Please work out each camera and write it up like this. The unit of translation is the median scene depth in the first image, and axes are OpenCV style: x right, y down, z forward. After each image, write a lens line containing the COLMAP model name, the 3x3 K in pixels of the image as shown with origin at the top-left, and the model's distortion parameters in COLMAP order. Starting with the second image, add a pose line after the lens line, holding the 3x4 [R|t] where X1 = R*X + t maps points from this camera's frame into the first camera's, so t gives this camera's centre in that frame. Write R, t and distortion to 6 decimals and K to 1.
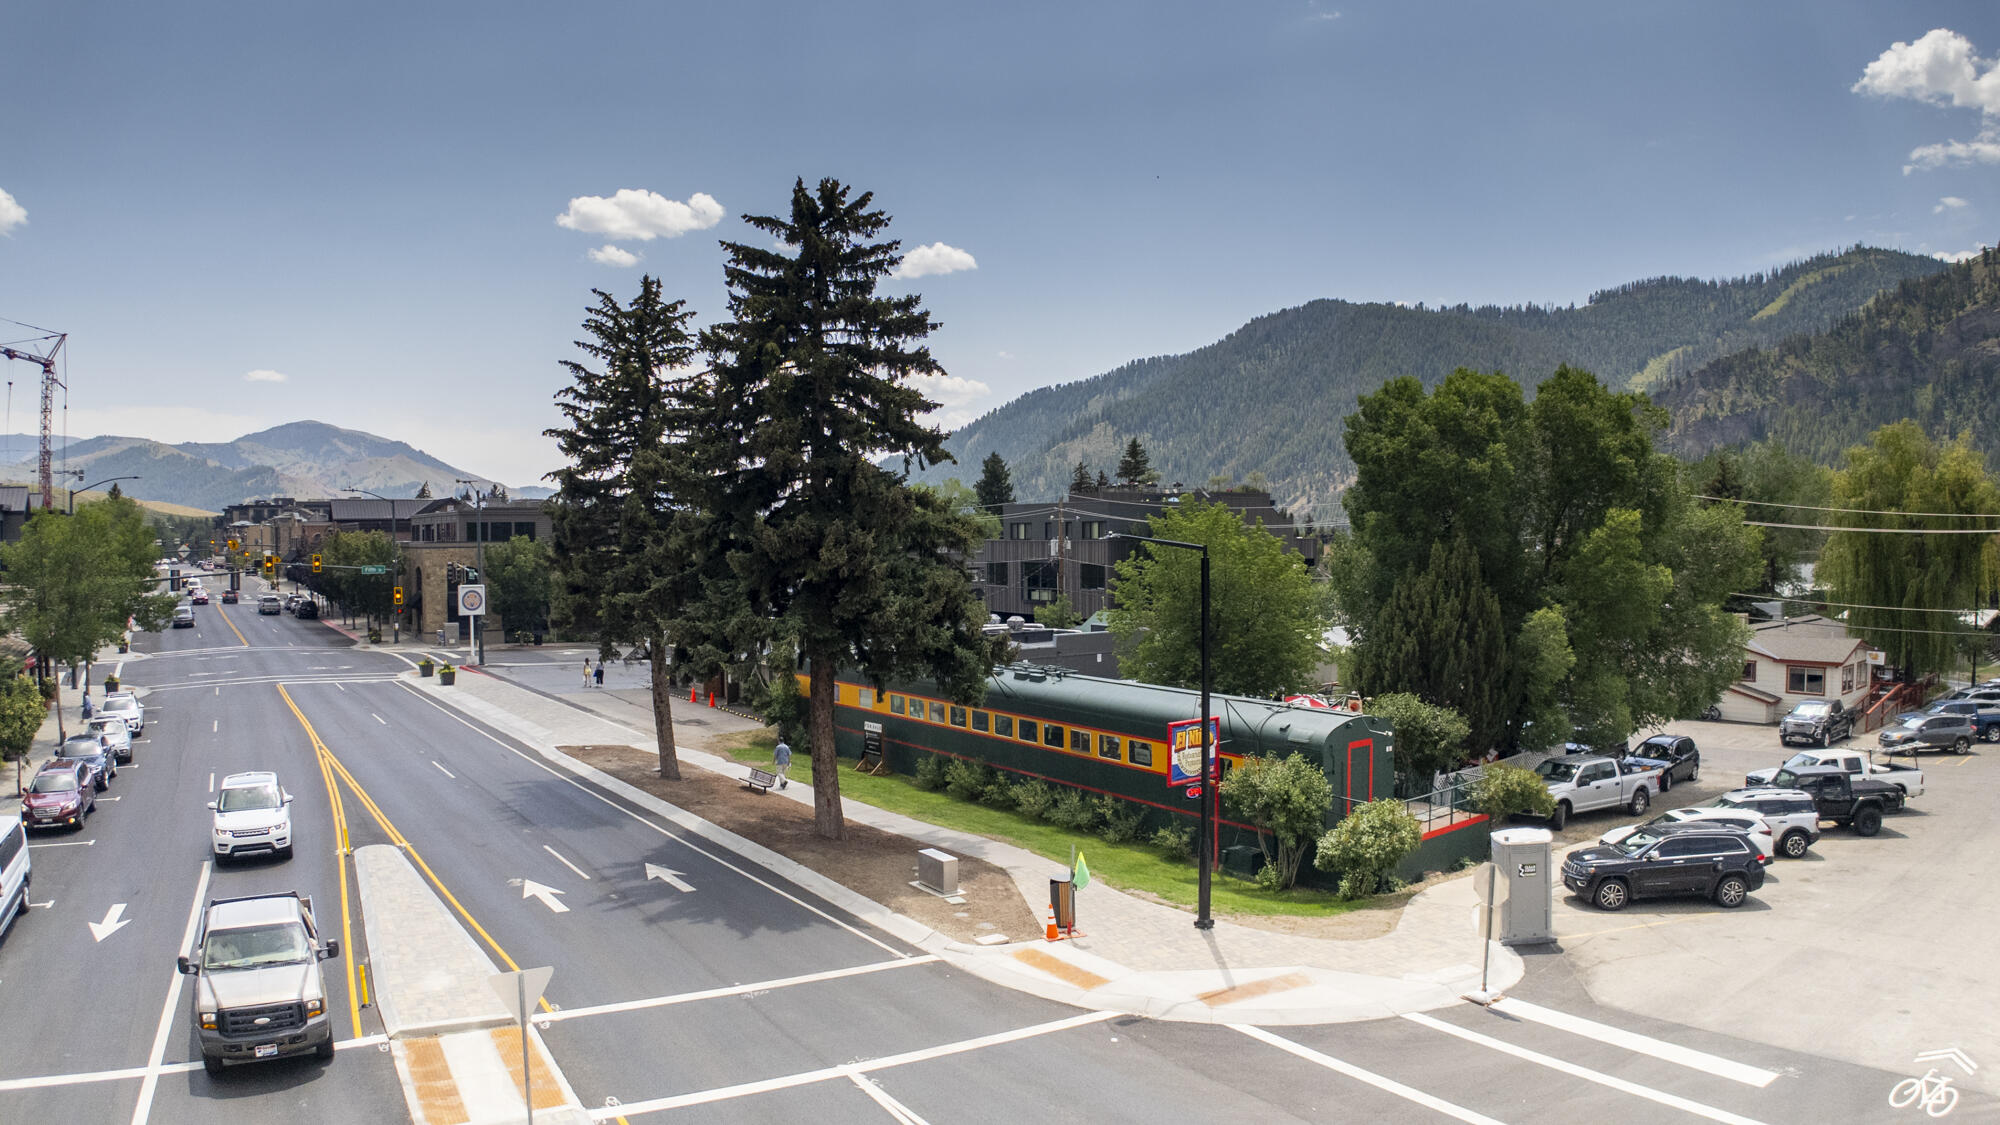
lens RADIAL K [[1227.9, 0, 1000.0], [0, 1227.9, 562.5], [0, 0, 1]] dist [-0.192523, 0.024537]
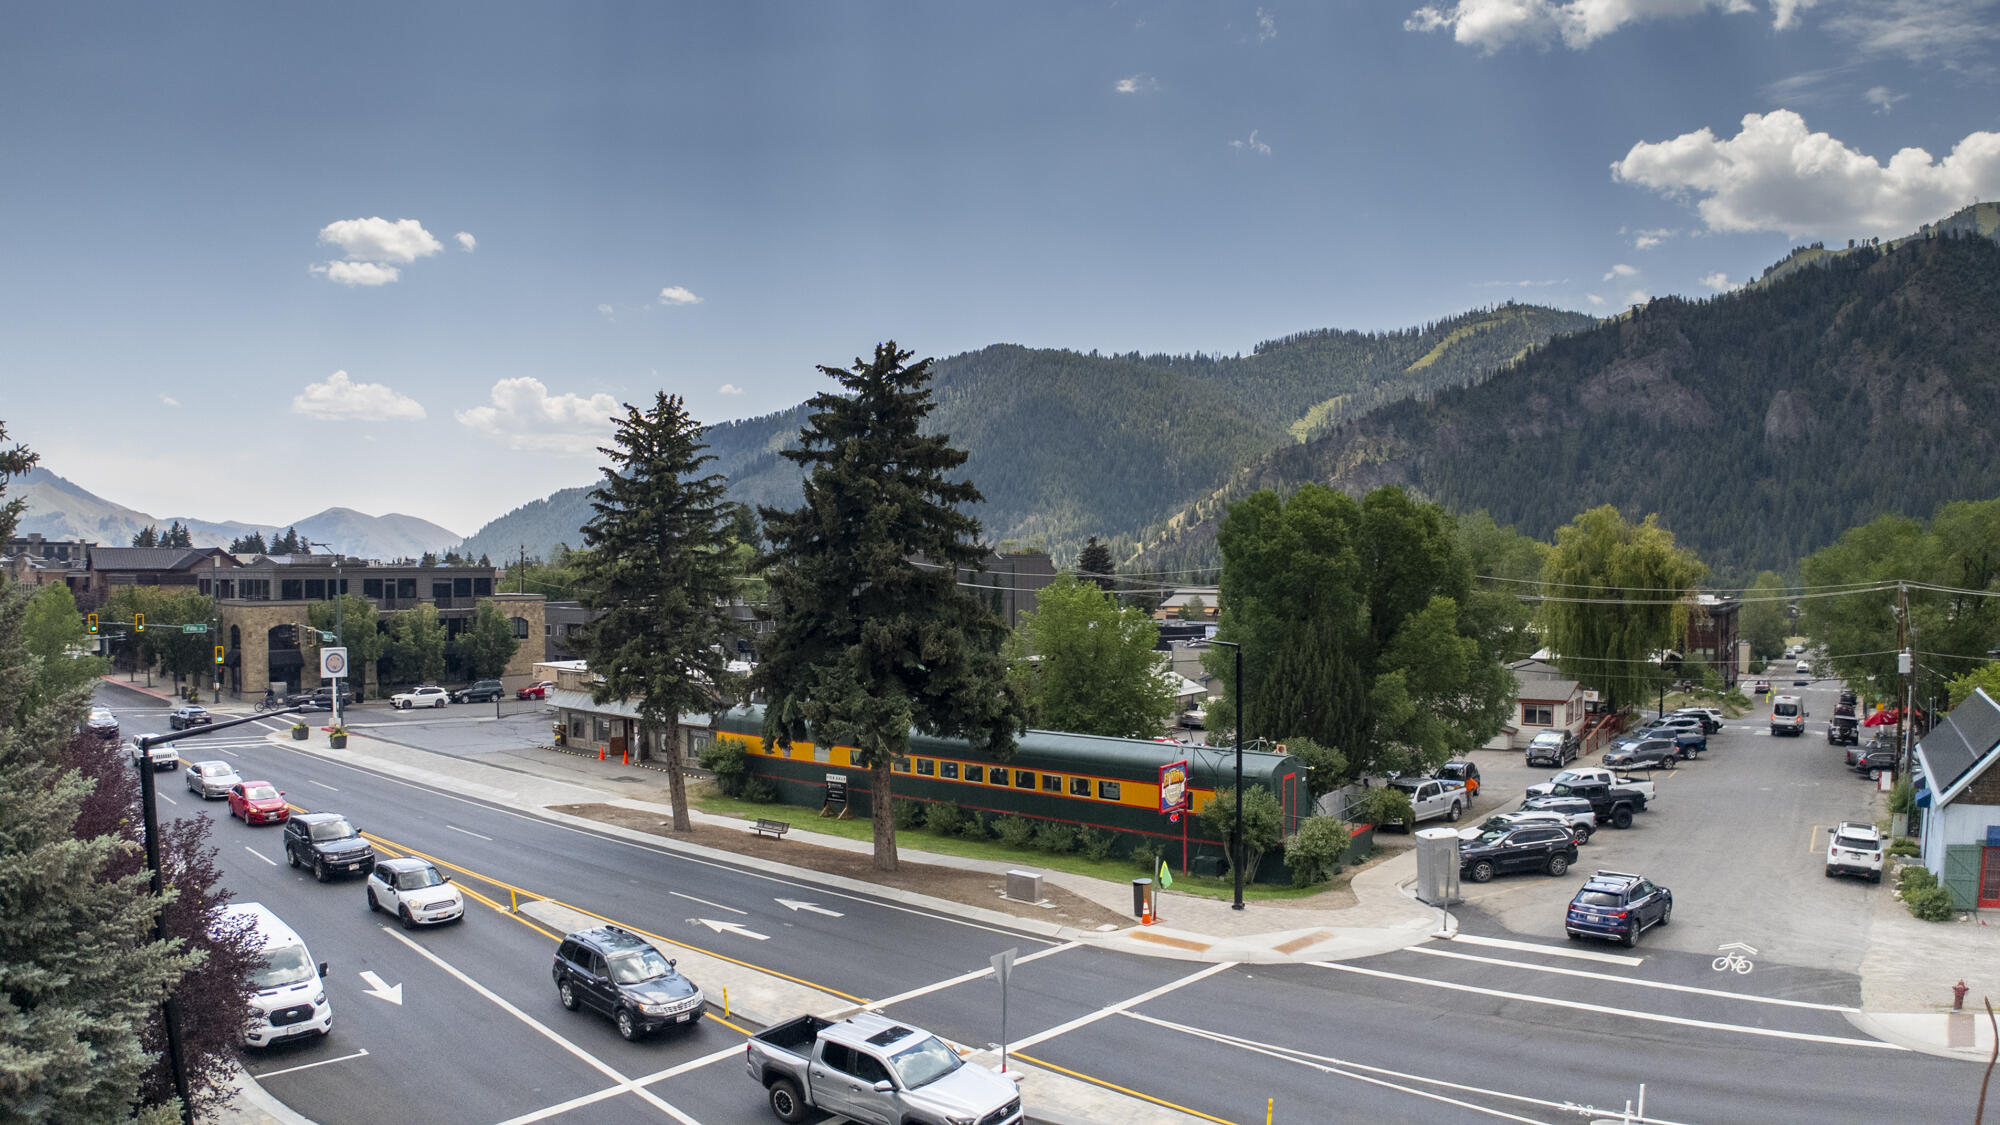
lens RADIAL K [[1226.0, 0, 1000.0], [0, 1226.0, 562.5], [0, 0, 1]] dist [-0.182333, 0.012016]
pose [[0.965637, 0.002614, 0.259883, -0.333878], [0.005234, 0.999551, -0.029500, -0.048365], [-0.259843, 0.029846, 0.965190, -0.225355]]
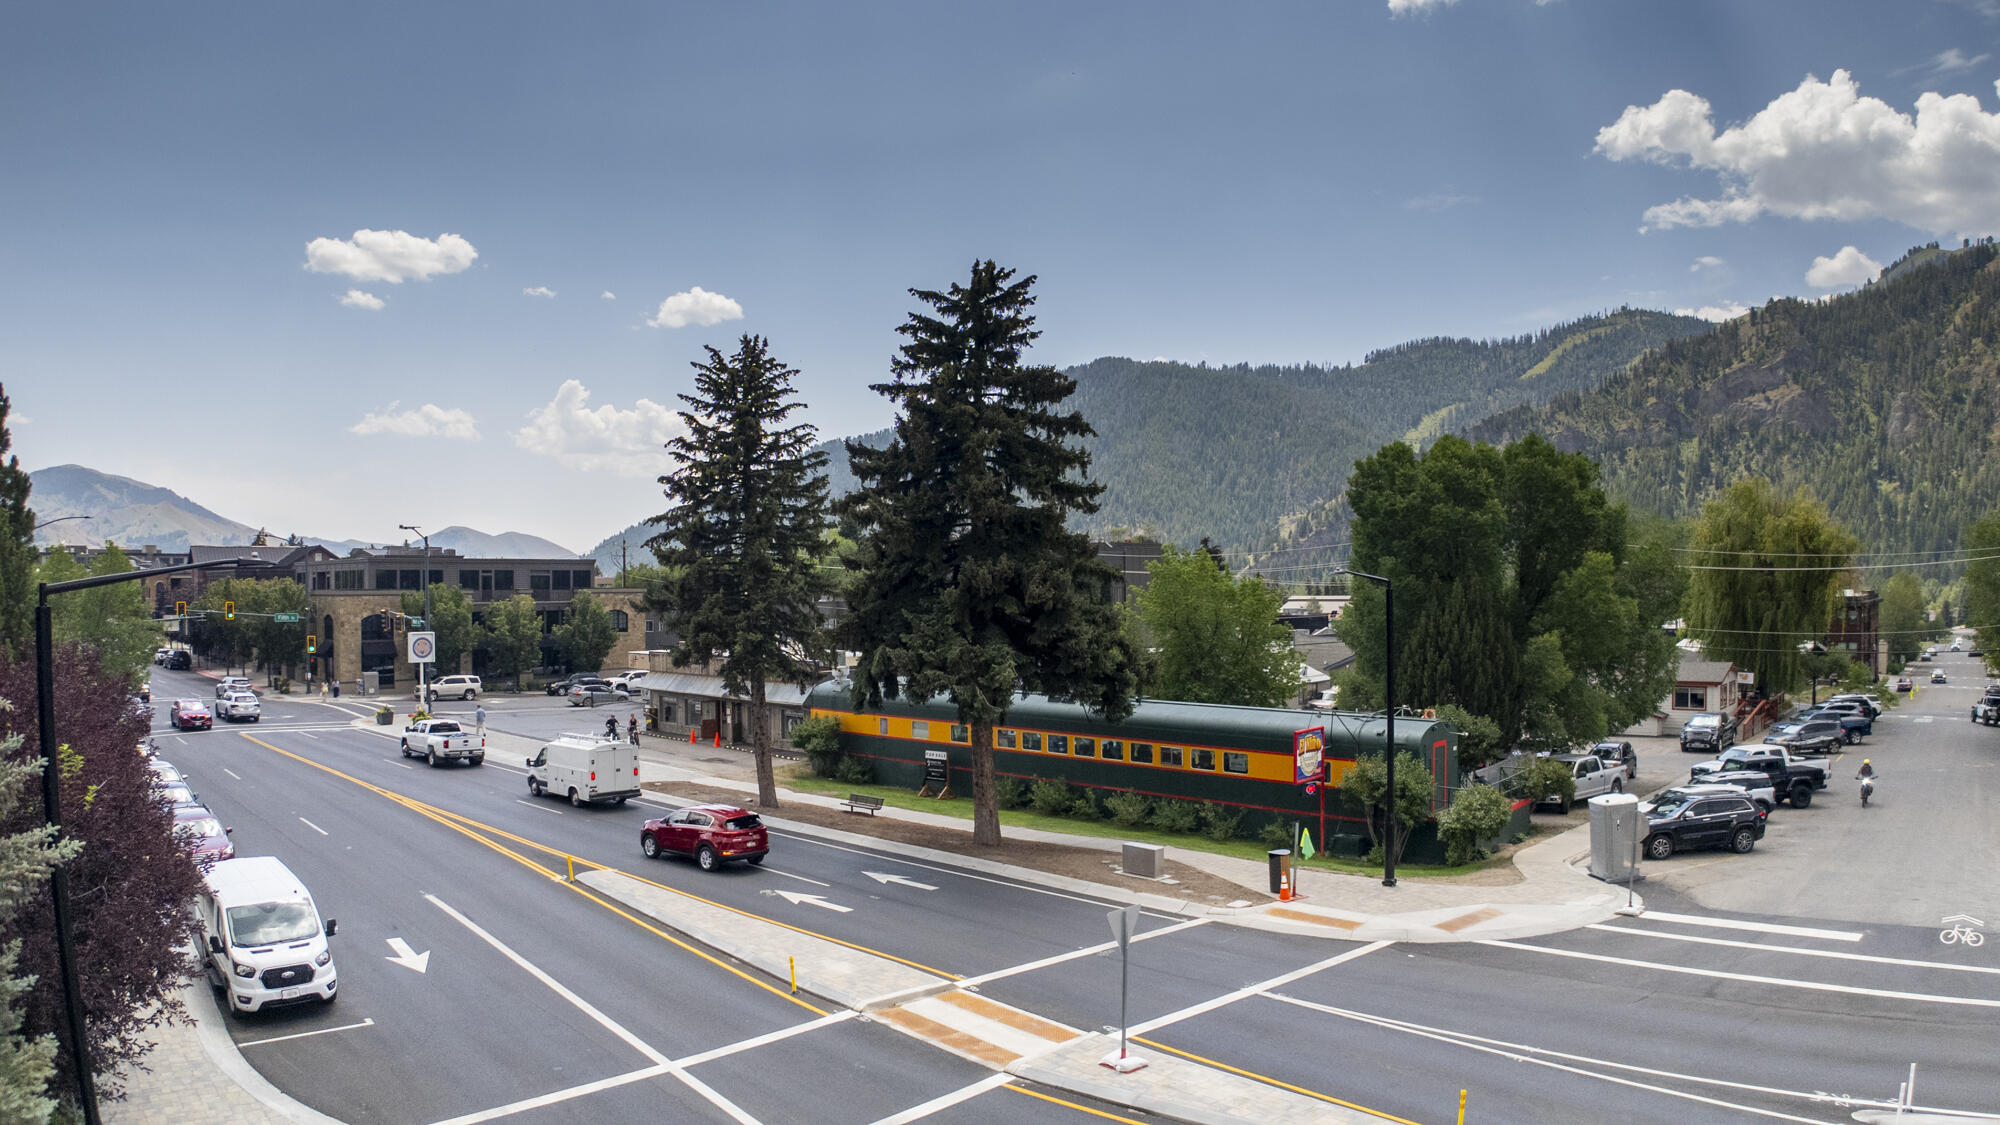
lens RADIAL K [[1227.9, 0, 1000.0], [0, 1227.9, 562.5], [0, 0, 1]] dist [-0.192523, 0.024537]
pose [[0.984934, 0.000318, 0.172930, -0.307328], [0.007121, 0.999076, -0.042394, 0.012843], [-0.172784, 0.042987, 0.984021, -0.109713]]
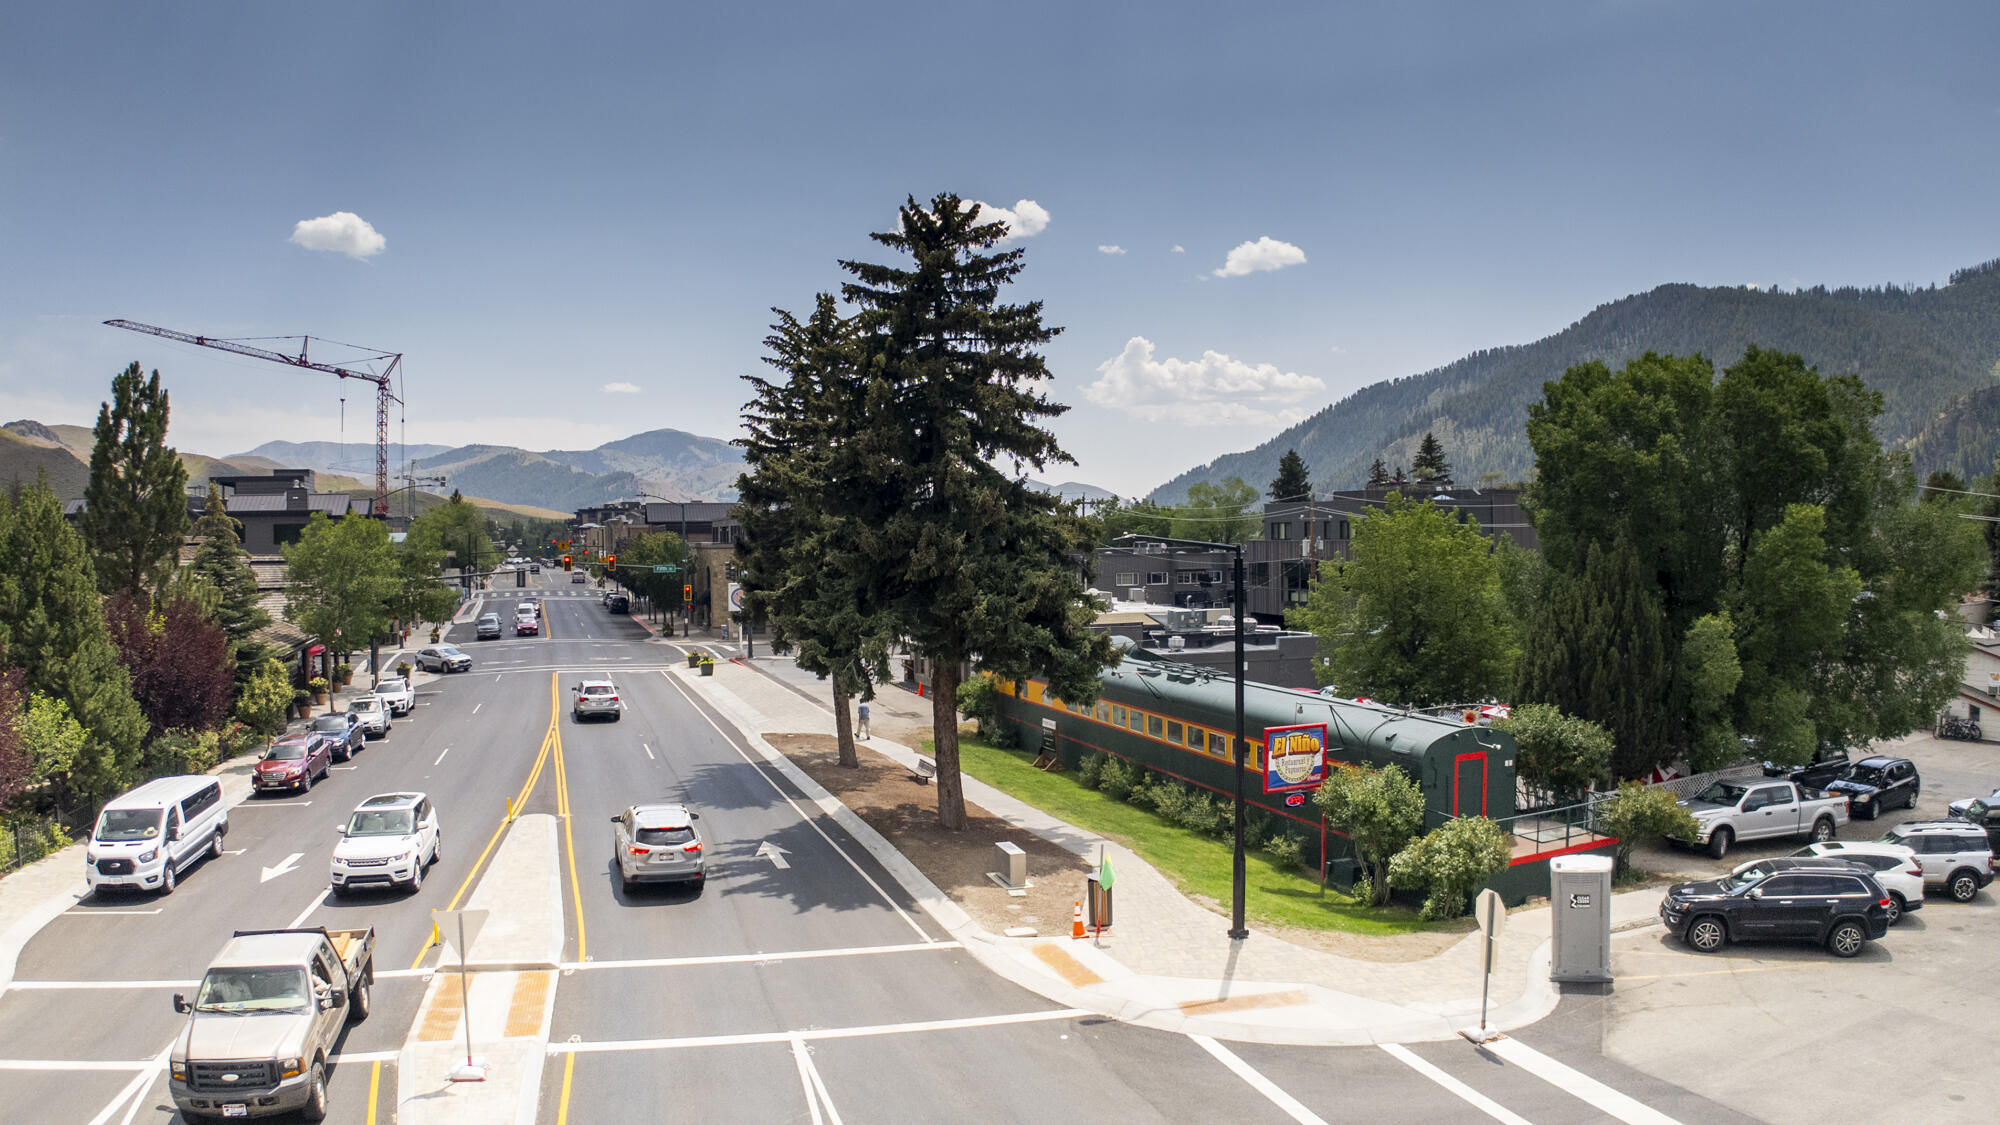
lens RADIAL K [[1227.9, 0, 1000.0], [0, 1227.9, 562.5], [0, 0, 1]] dist [-0.192523, 0.024537]
pose [[0.963060, 0.001312, -0.269284, 0.170737], [-0.001288, 0.999999, 0.000268, -0.000692], [0.269284, 0.000089, 0.963061, 0.006480]]
